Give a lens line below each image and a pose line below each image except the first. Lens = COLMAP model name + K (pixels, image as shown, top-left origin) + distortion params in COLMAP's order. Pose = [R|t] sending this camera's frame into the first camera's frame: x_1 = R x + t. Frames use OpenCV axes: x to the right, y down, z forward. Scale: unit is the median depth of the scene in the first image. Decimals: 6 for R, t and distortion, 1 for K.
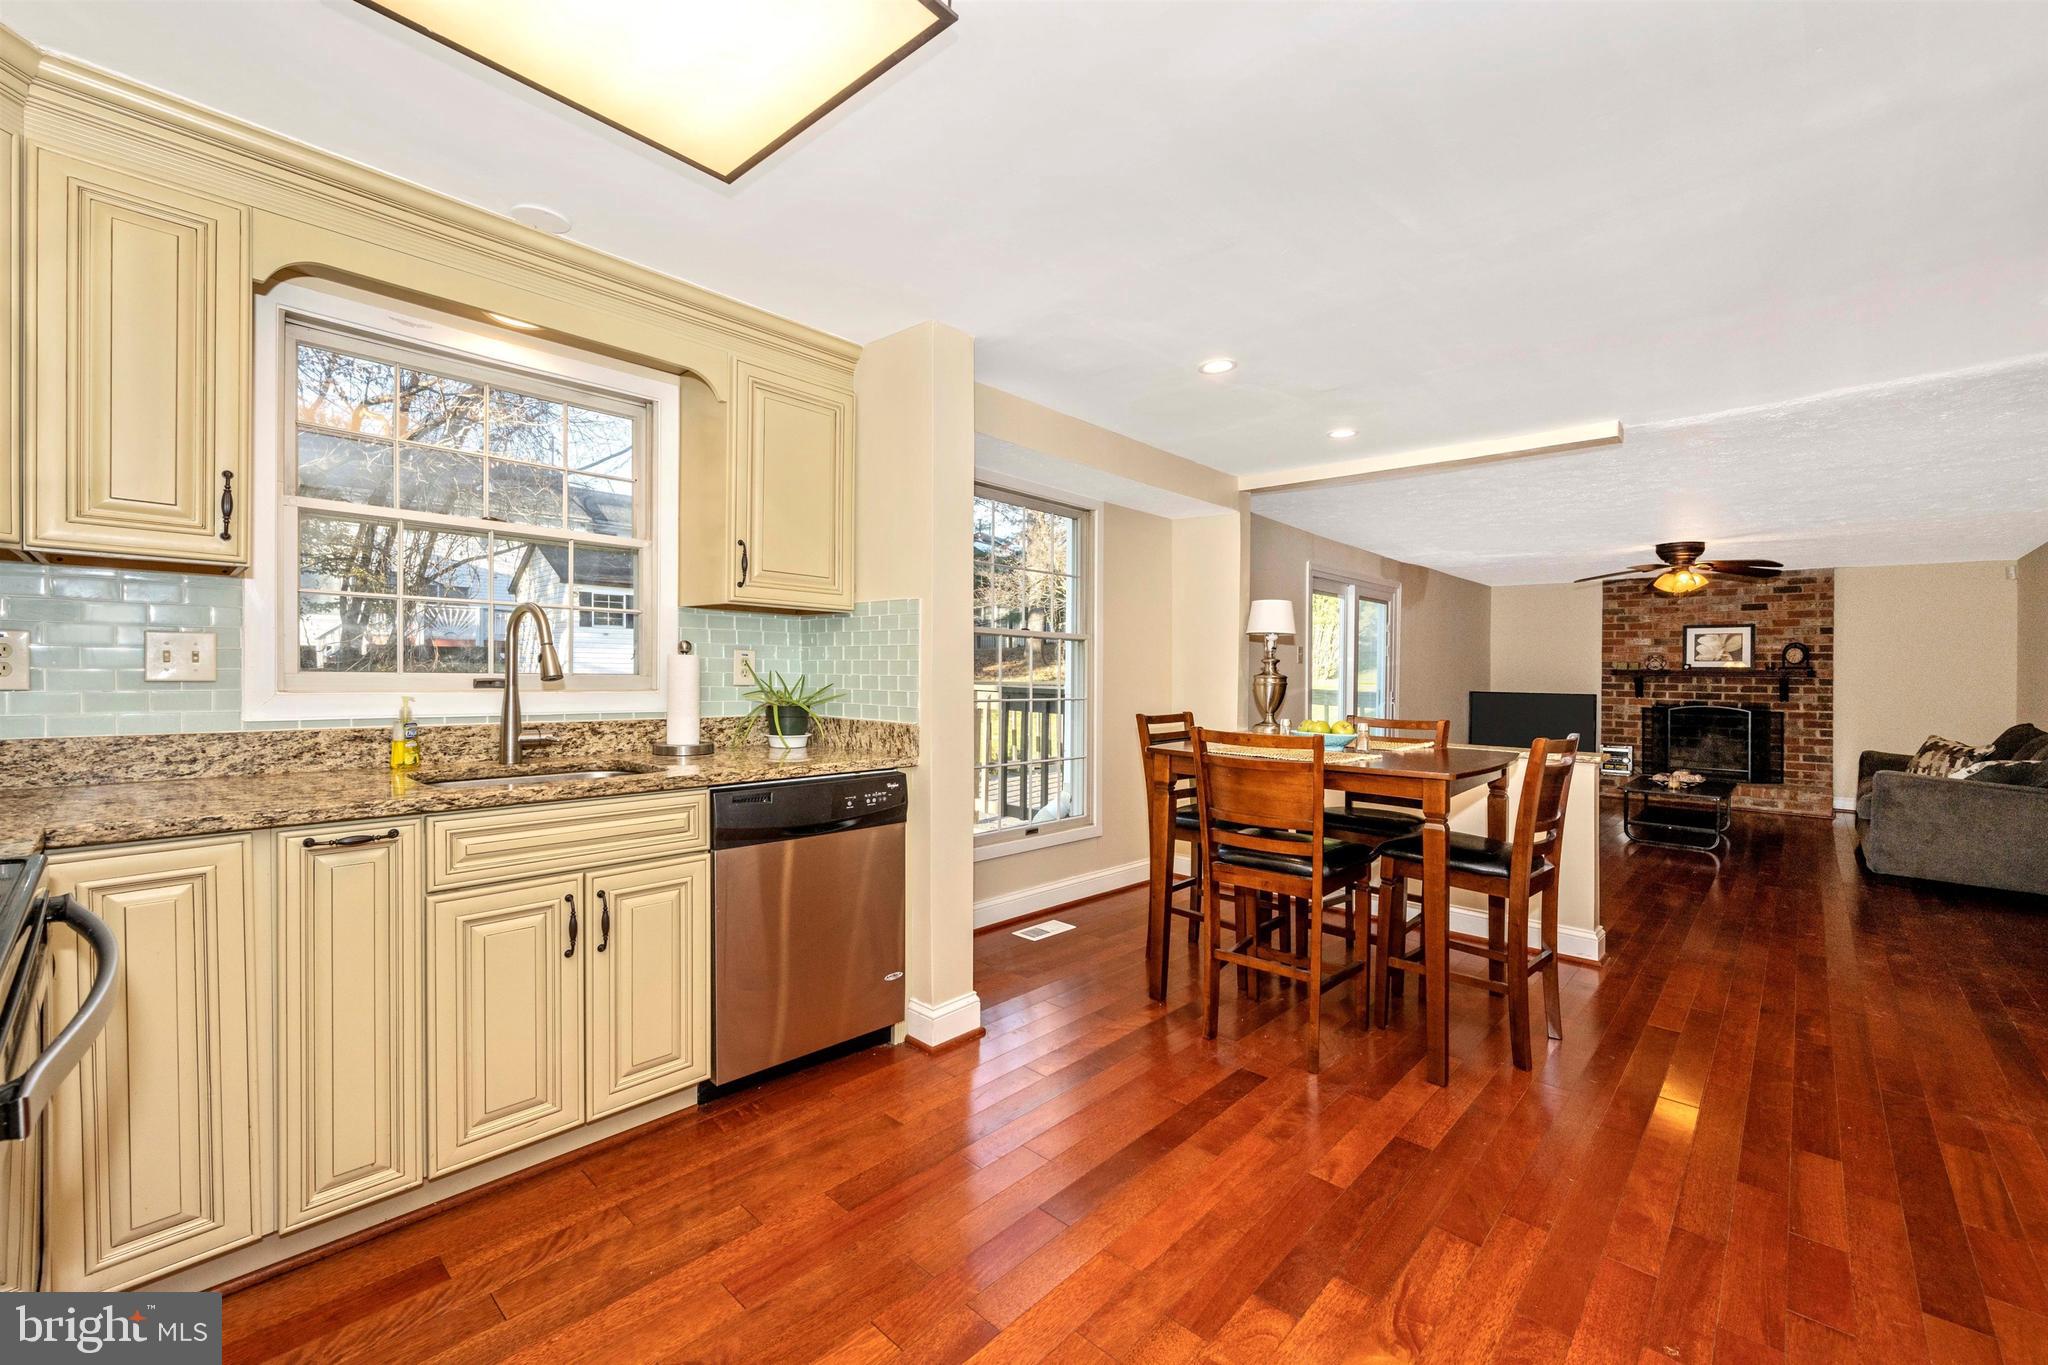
lens RADIAL K [[825.3, 0, 1014.7], [0, 825.3, 680.6], [0, 0, 1]] dist [0.001332, -0.000115]
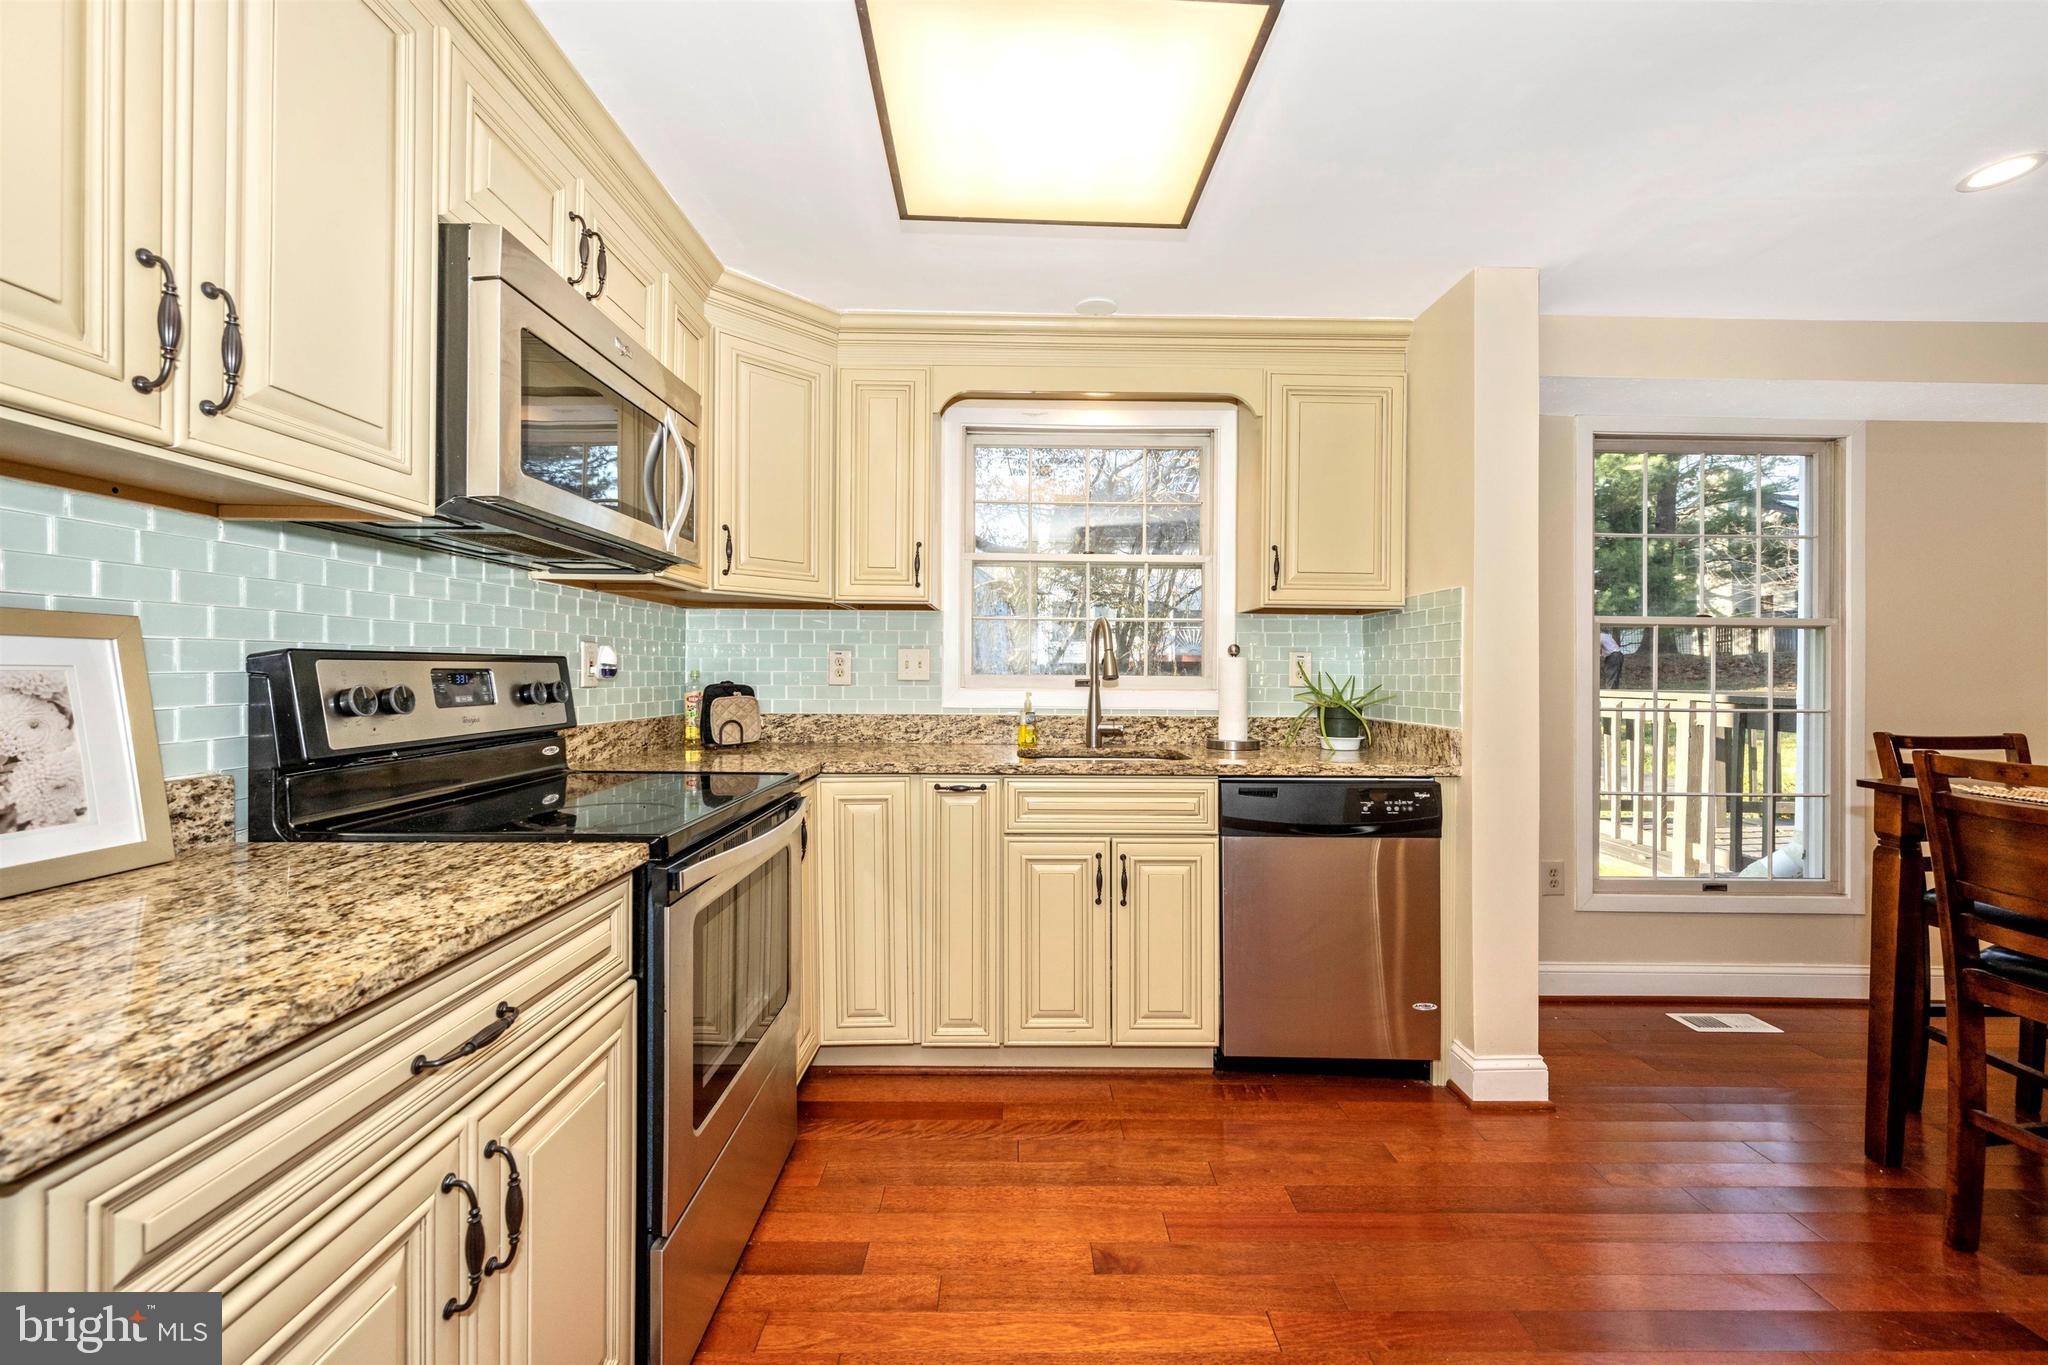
lens RADIAL K [[825.3, 0, 1025.6], [0, 825.3, 686.2], [0, 0, 1]] dist [0.001332, -0.000115]
pose [[0.697497, 0.001227, -0.716587, 0.110384], [-0.006035, 0.999973, -0.004161, 0.007494], [0.716562, 0.007227, 0.697485, 0.029107]]
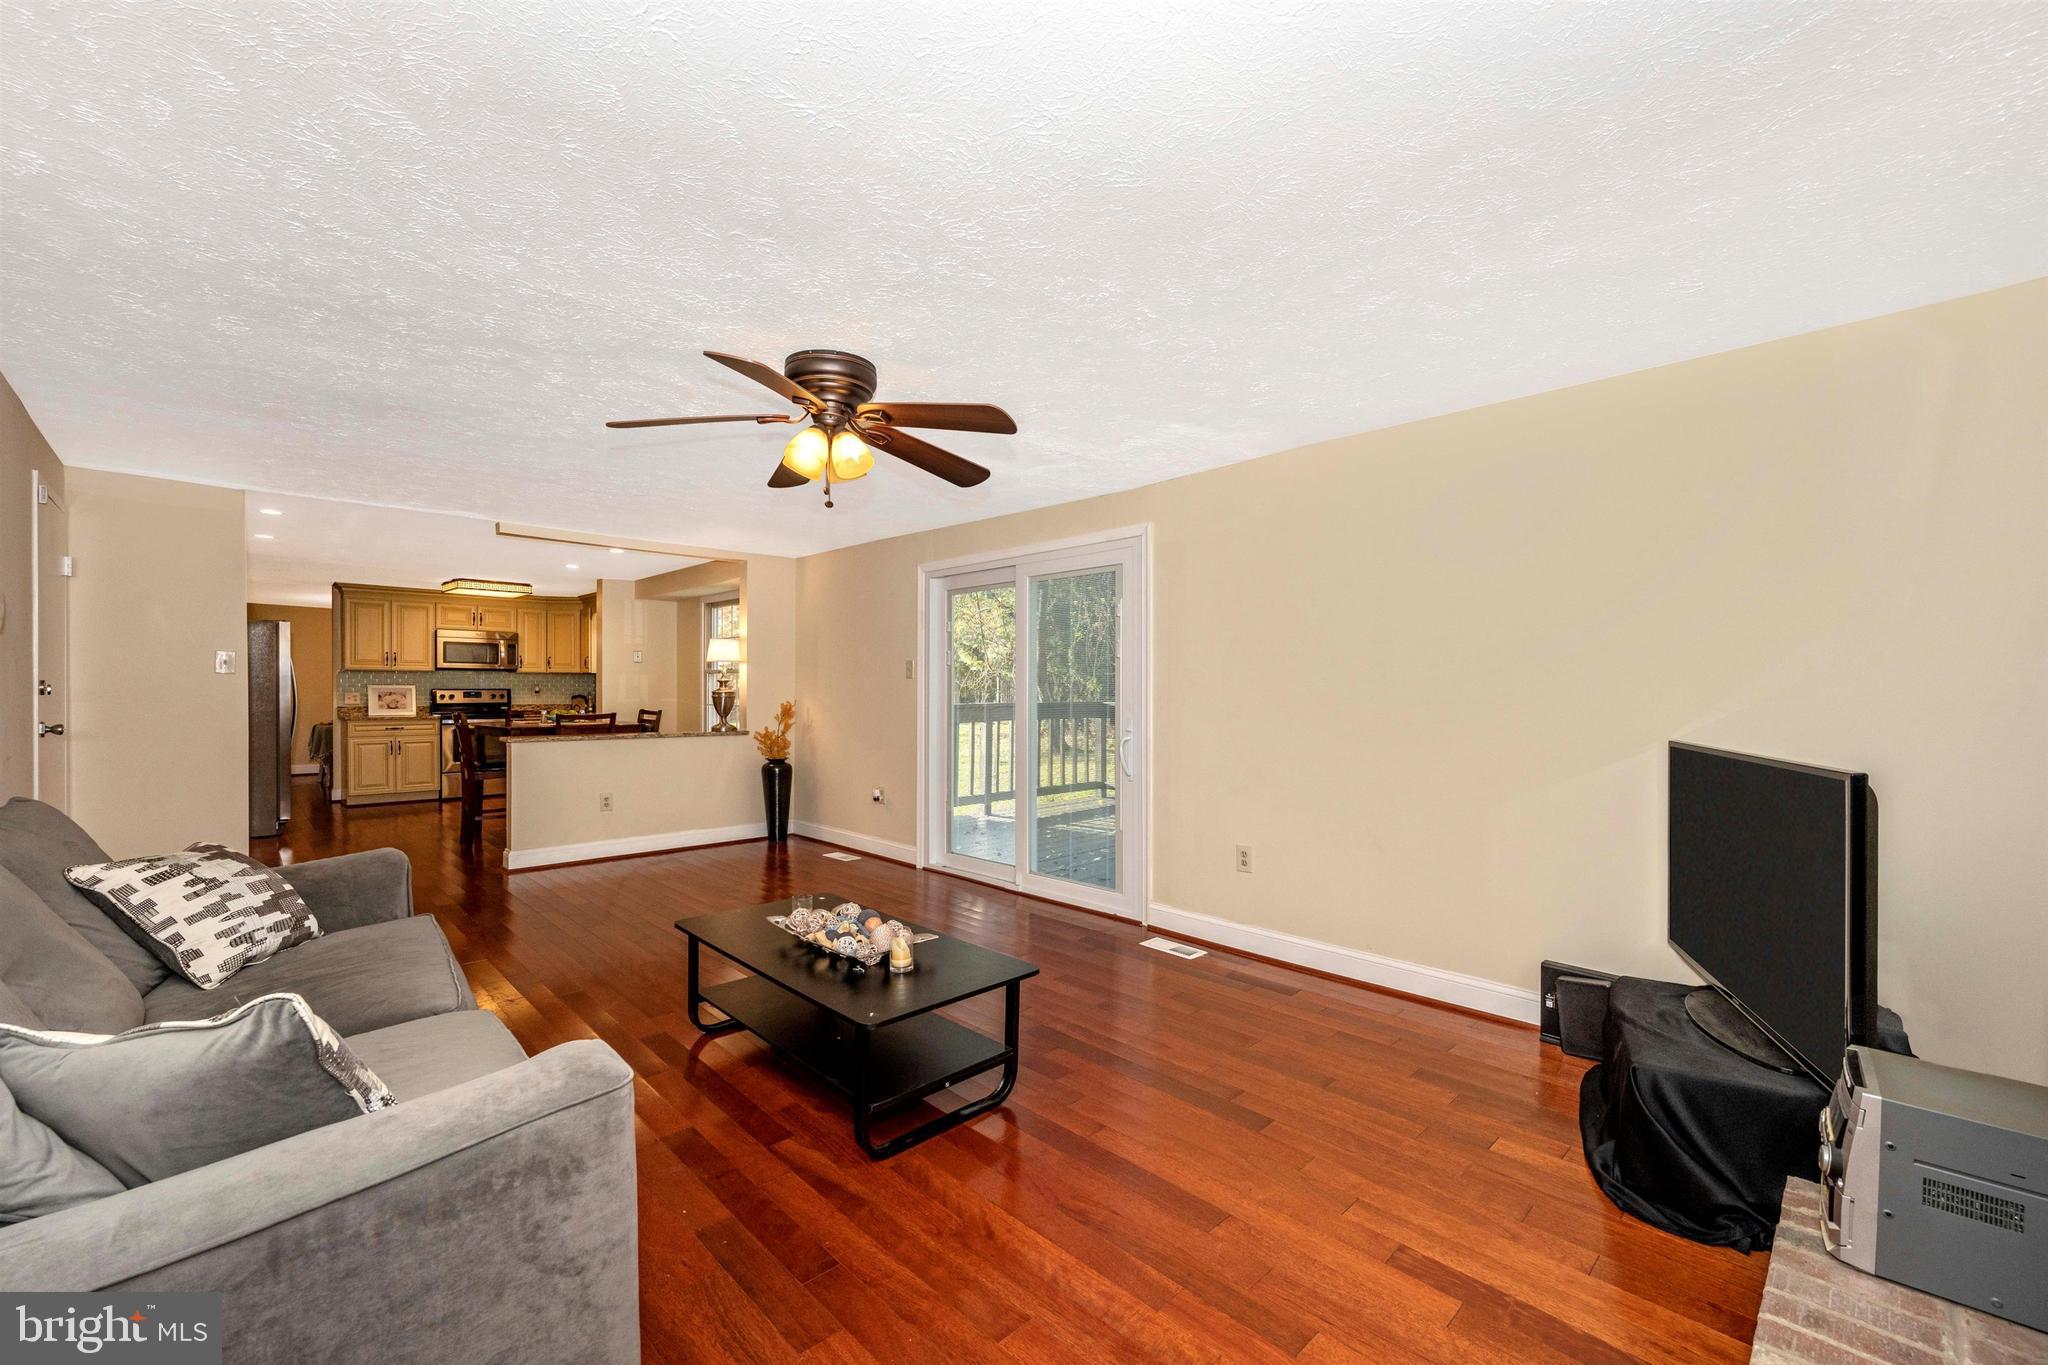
lens RADIAL K [[825.3, 0, 1033.3], [0, 825.3, 695.4], [0, 0, 1]] dist [0.001332, -0.000115]
pose [[-0.026590, -0.010438, -0.999592, 1.799897], [-0.016836, 0.999808, -0.009992, 0.007064], [0.999505, 0.016563, -0.026761, 1.645985]]
